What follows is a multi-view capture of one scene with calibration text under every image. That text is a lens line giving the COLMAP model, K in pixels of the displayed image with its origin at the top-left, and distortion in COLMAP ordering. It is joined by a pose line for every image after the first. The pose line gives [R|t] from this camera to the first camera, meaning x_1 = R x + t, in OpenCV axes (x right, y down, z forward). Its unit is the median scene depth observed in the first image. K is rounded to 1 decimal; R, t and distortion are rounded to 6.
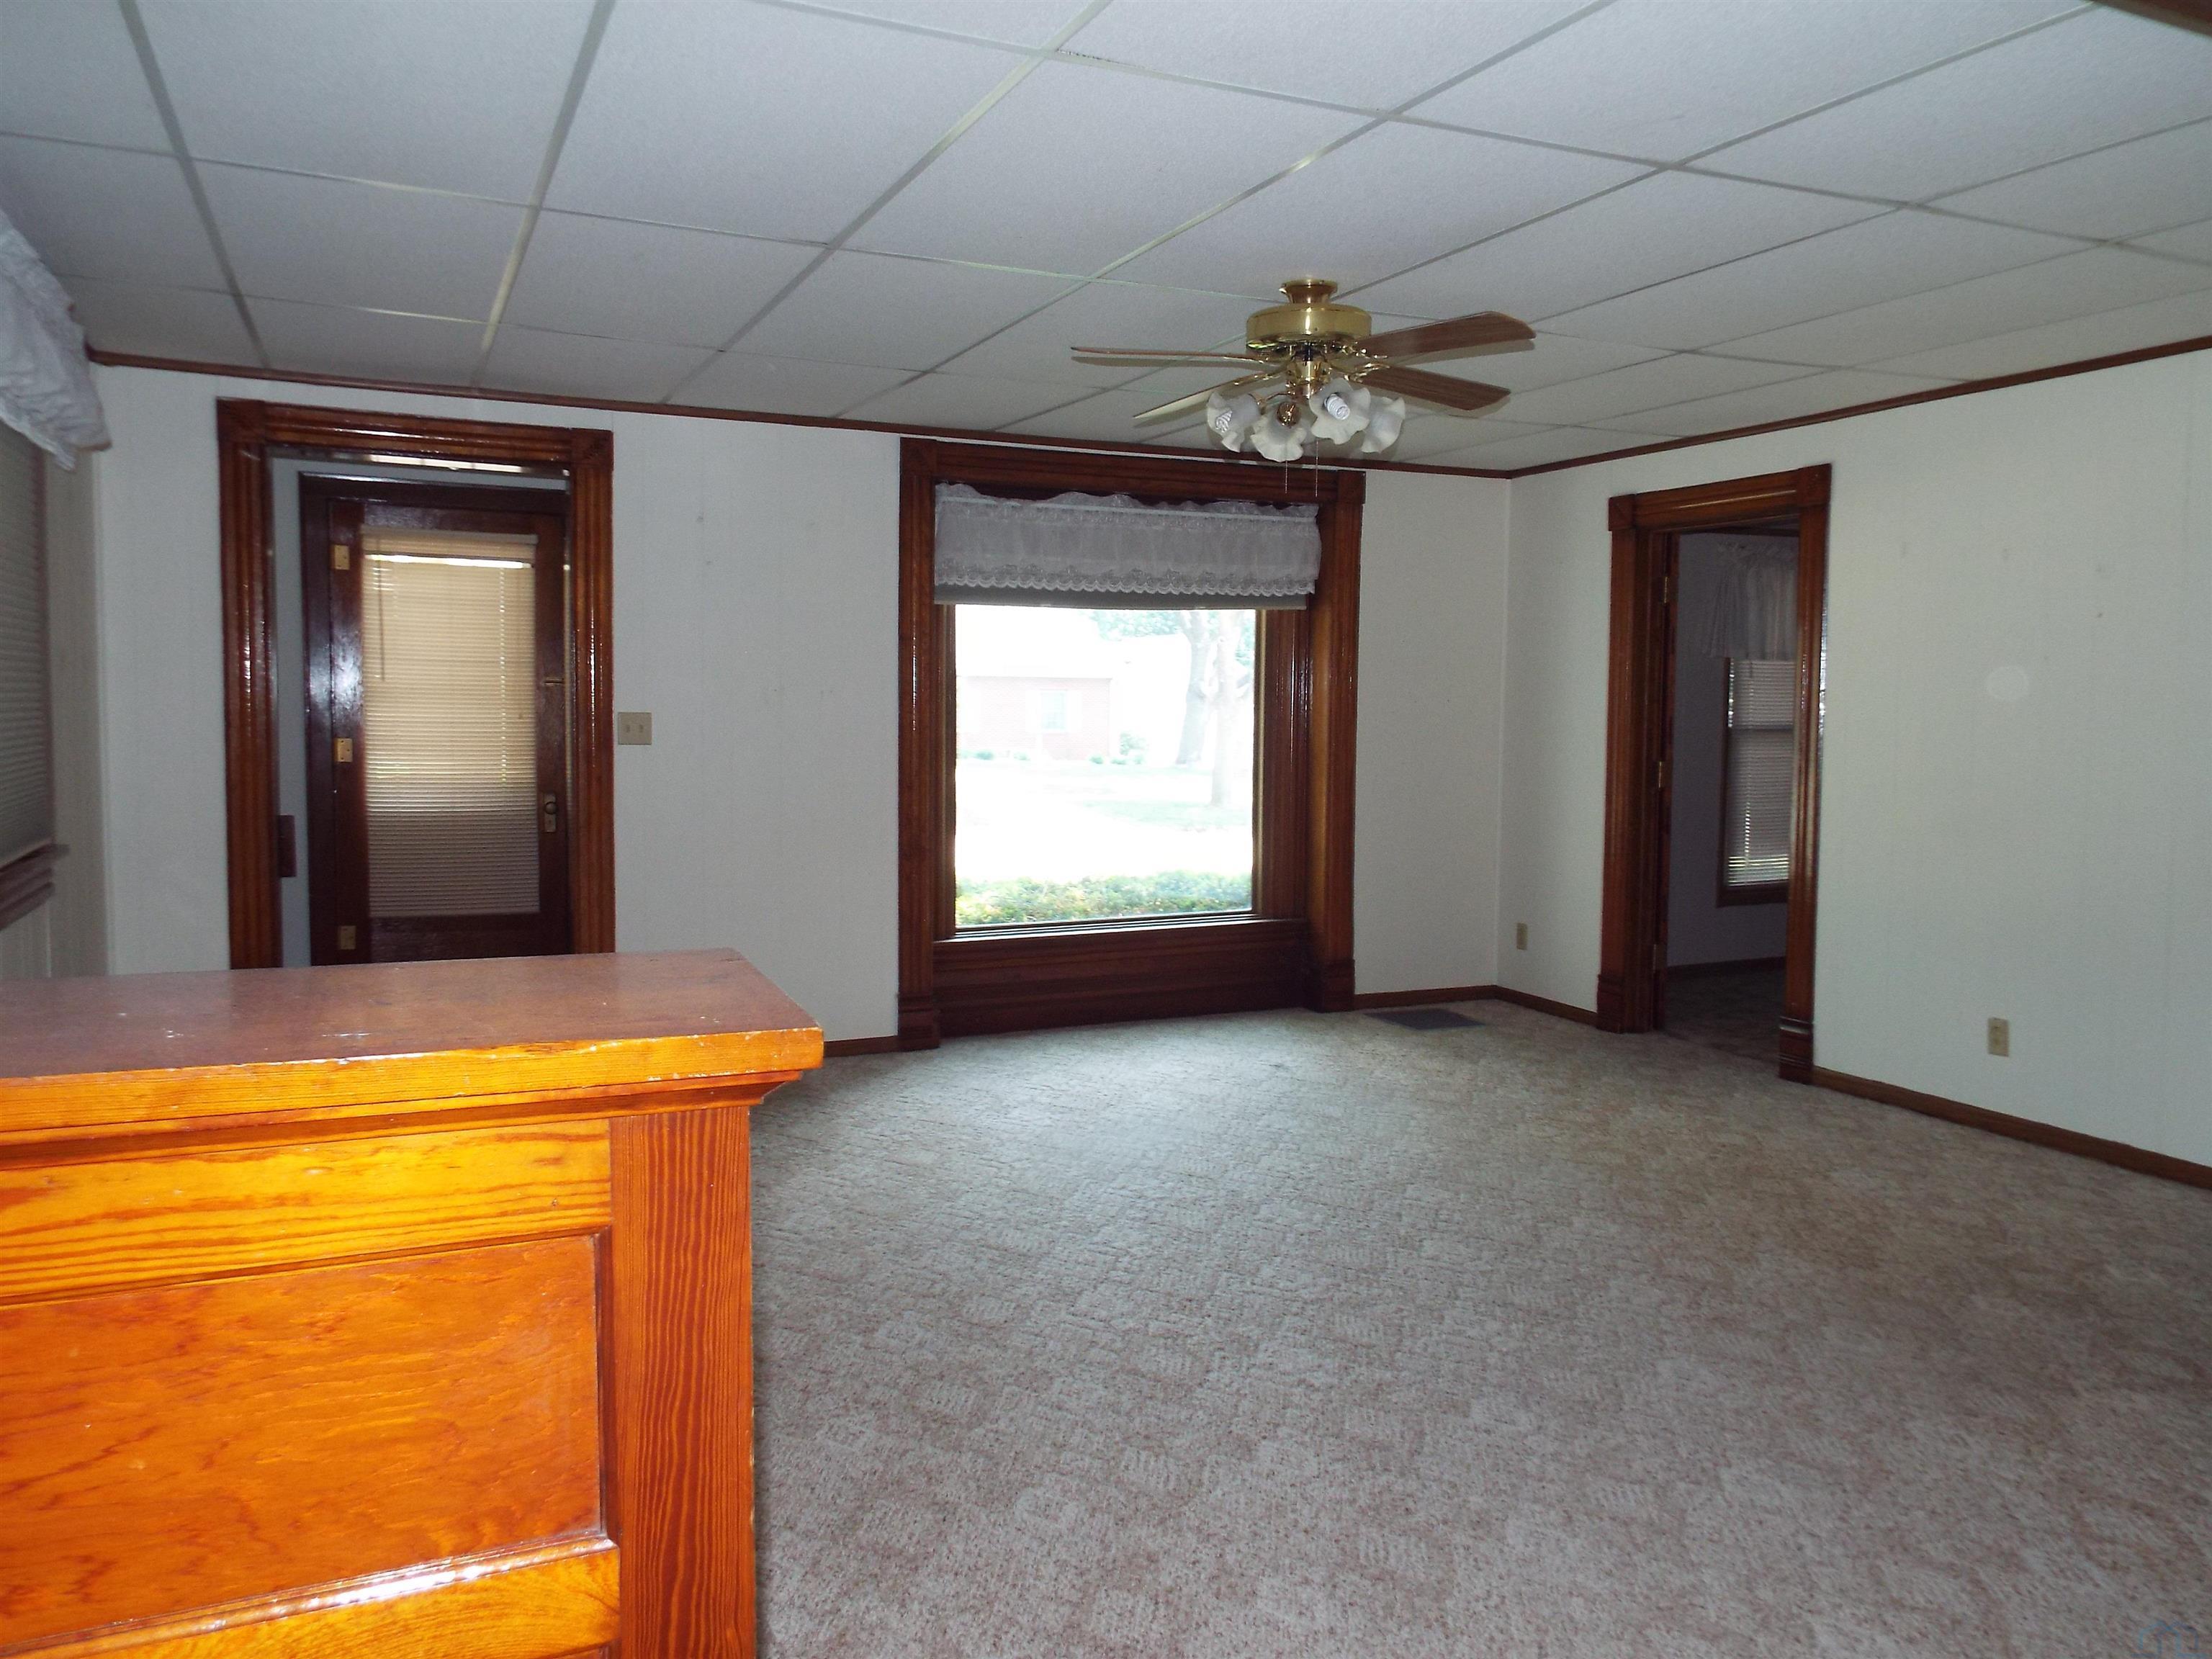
lens RADIAL K [[1583.8, 0, 1106.0], [0, 1583.8, 829.5], [0, 0, 1]] dist [-0.021219, 0.005811]
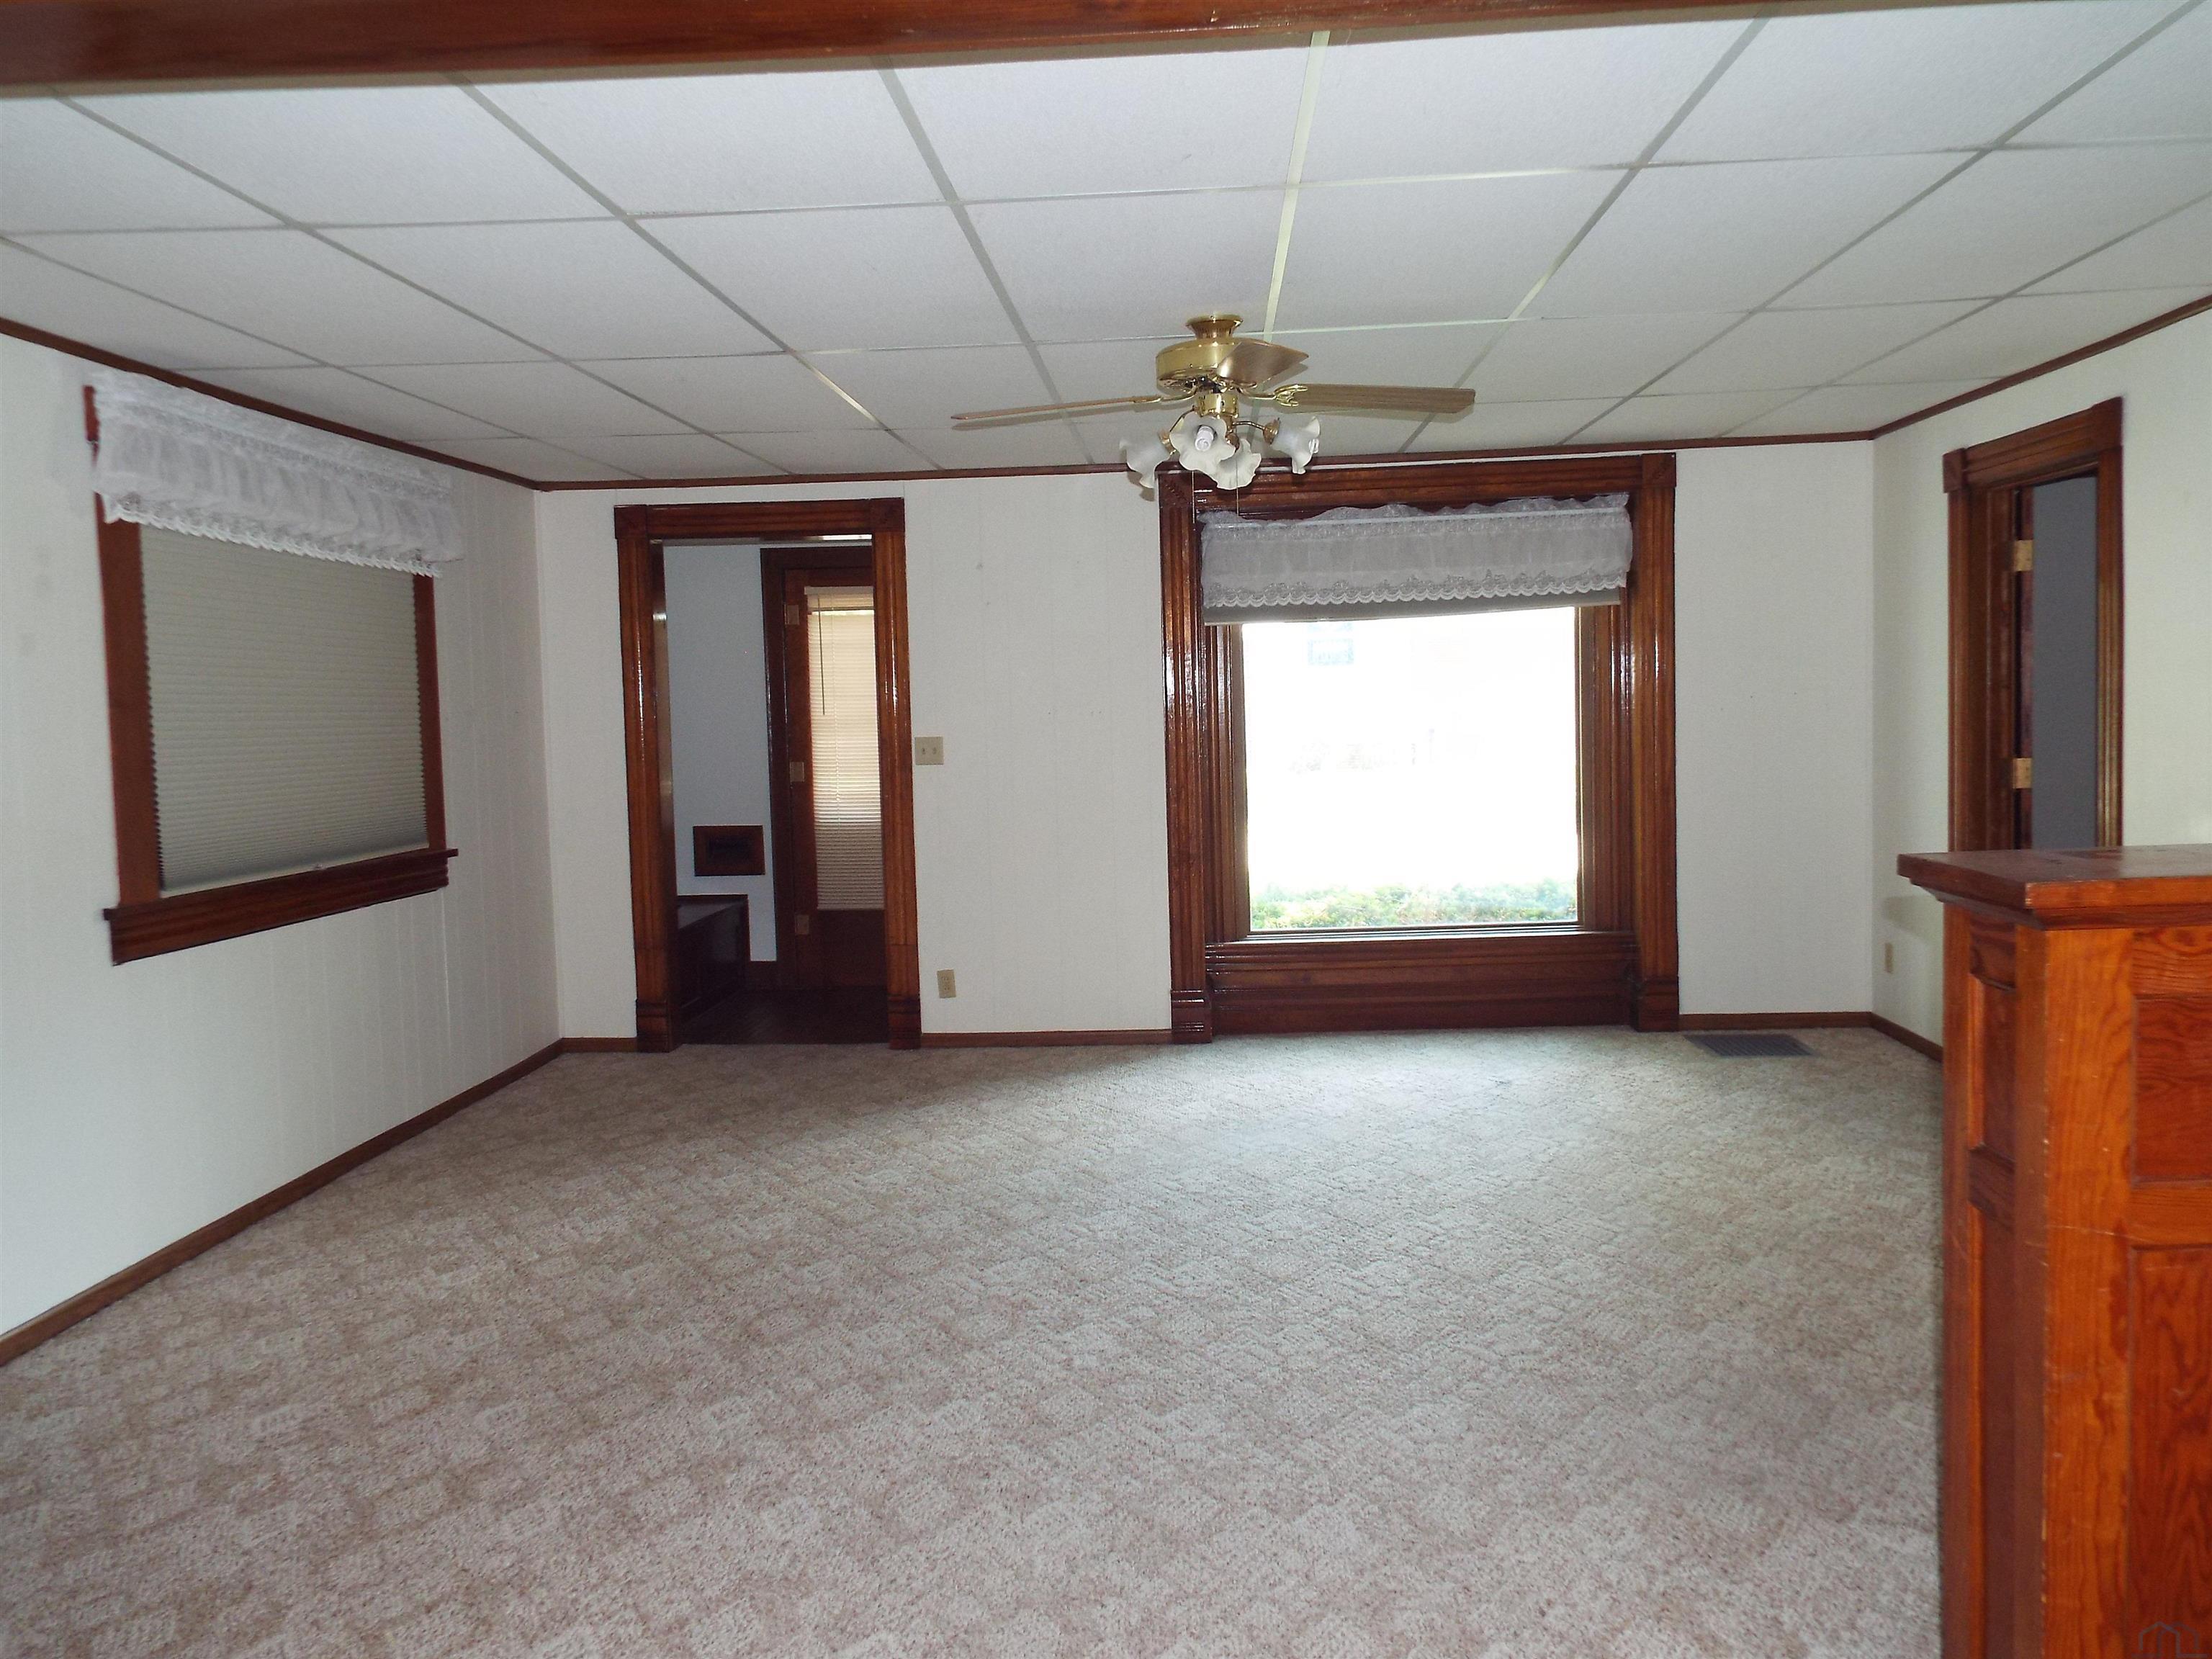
lens RADIAL K [[1577.1, 0, 1106.0], [0, 1577.1, 803.1], [0, 0, 1]] dist [-0.029947, 0.001363]
pose [[0.879212, -0.007589, -0.476371, 0.336936], [0.000361, 0.999883, -0.015261, -0.006723], [0.476431, 0.013246, 0.879112, 0.034818]]
